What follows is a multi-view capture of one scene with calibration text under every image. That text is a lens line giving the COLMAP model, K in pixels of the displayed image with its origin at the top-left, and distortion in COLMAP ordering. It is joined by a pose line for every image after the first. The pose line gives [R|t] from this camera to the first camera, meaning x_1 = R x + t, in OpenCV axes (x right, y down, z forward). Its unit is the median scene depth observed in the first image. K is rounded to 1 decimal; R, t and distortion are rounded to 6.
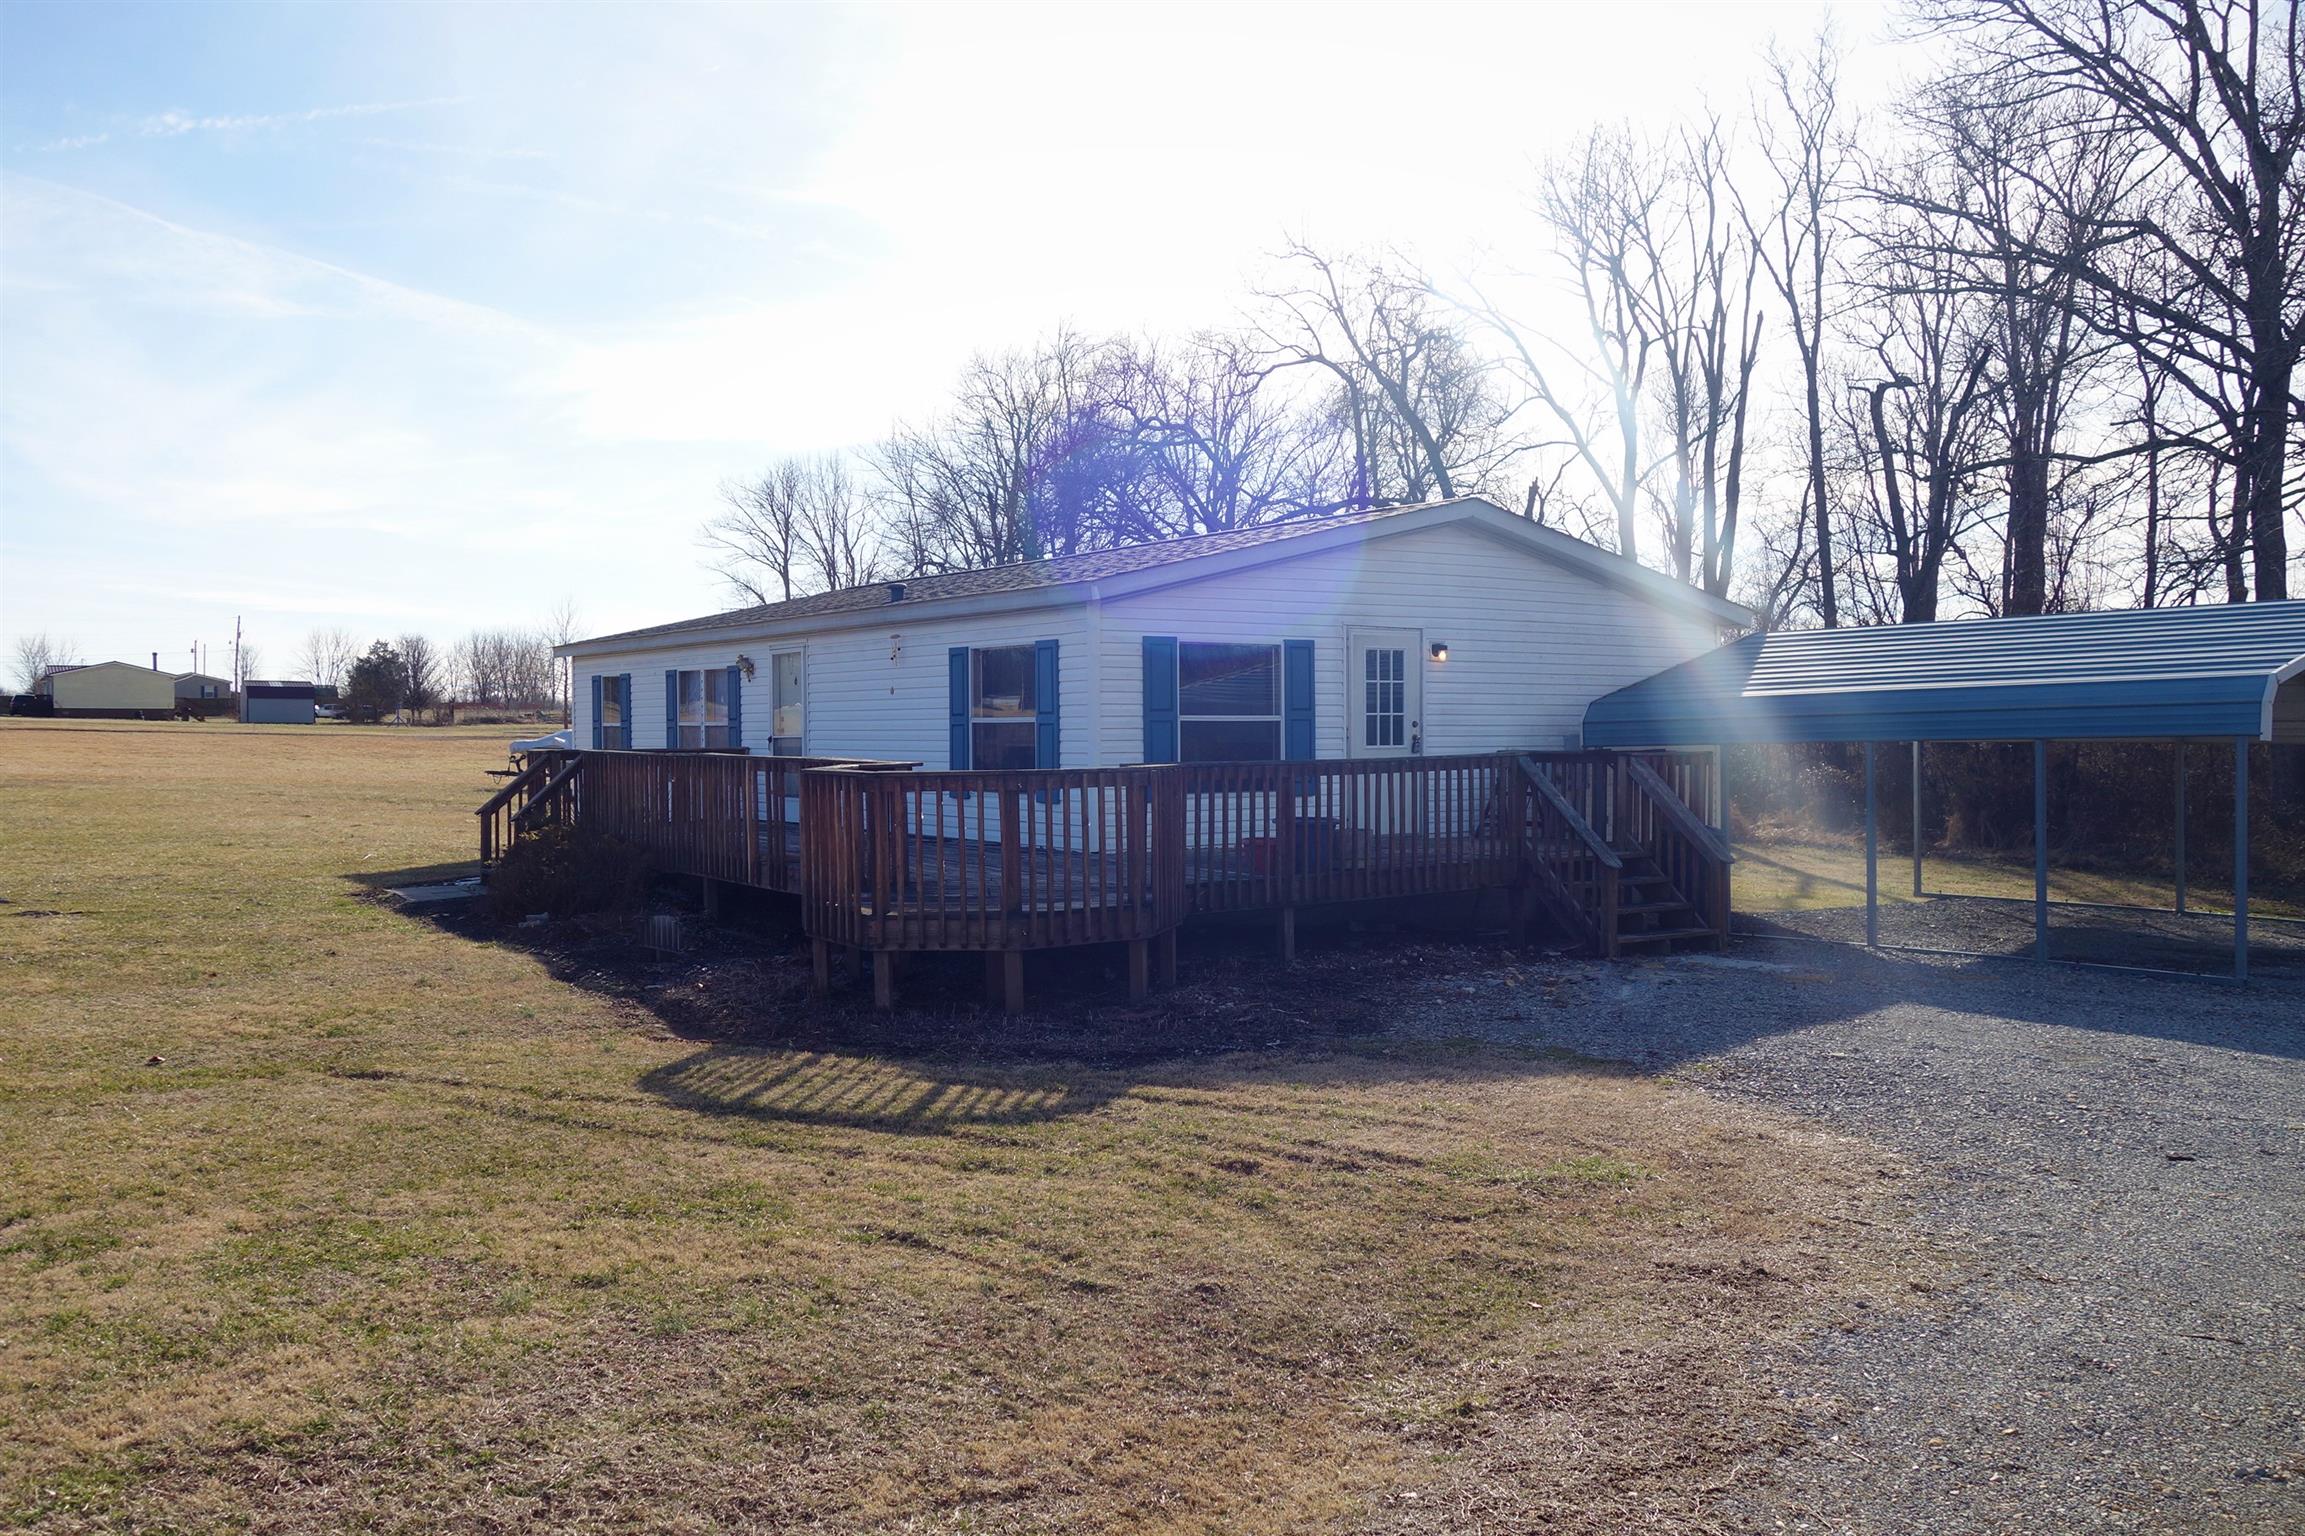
lens RADIAL K [[1826.9, 0, 1148.4], [0, 1826.9, 767.0], [0, 0, 1]] dist [0.003487, -0.006524]
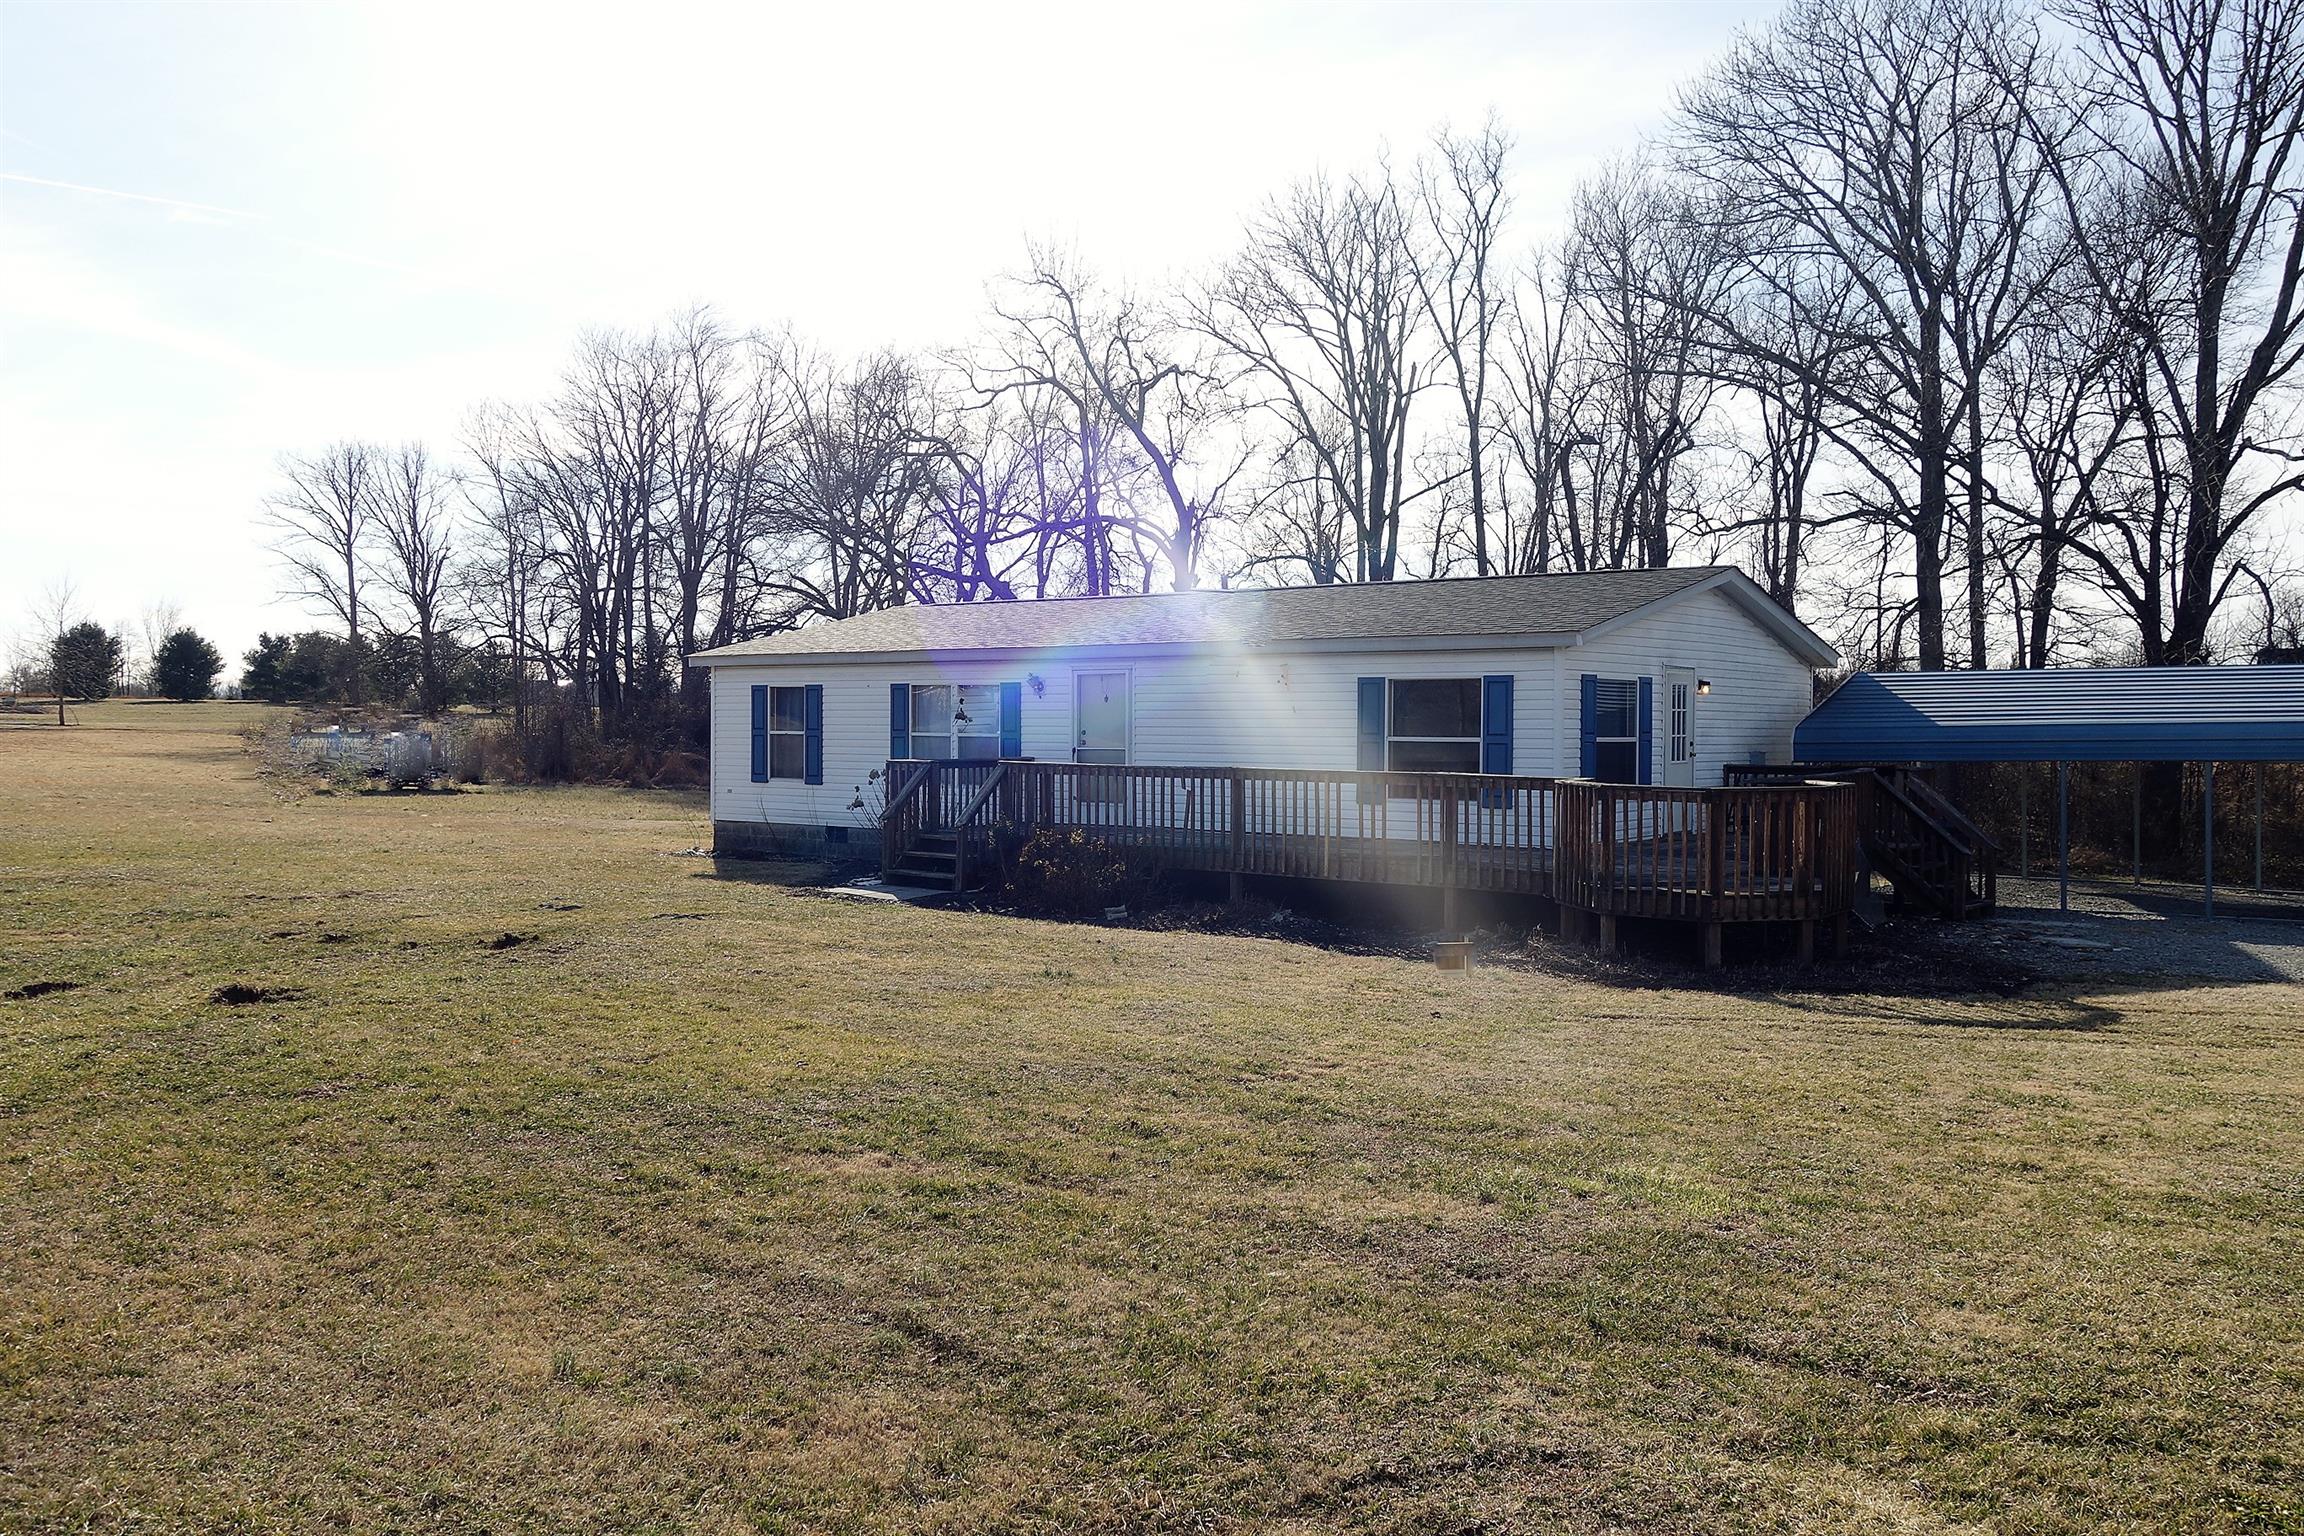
lens RADIAL K [[1826.1, 0, 1153.9], [0, 1826.1, 757.5], [0, 0, 1]] dist [0.003487, -0.006524]
pose [[0.954751, 0.003560, 0.297384, -0.197737], [-0.002812, 0.999992, -0.002943, -0.003139], [-0.297392, 0.001974, 0.954753, -0.032275]]
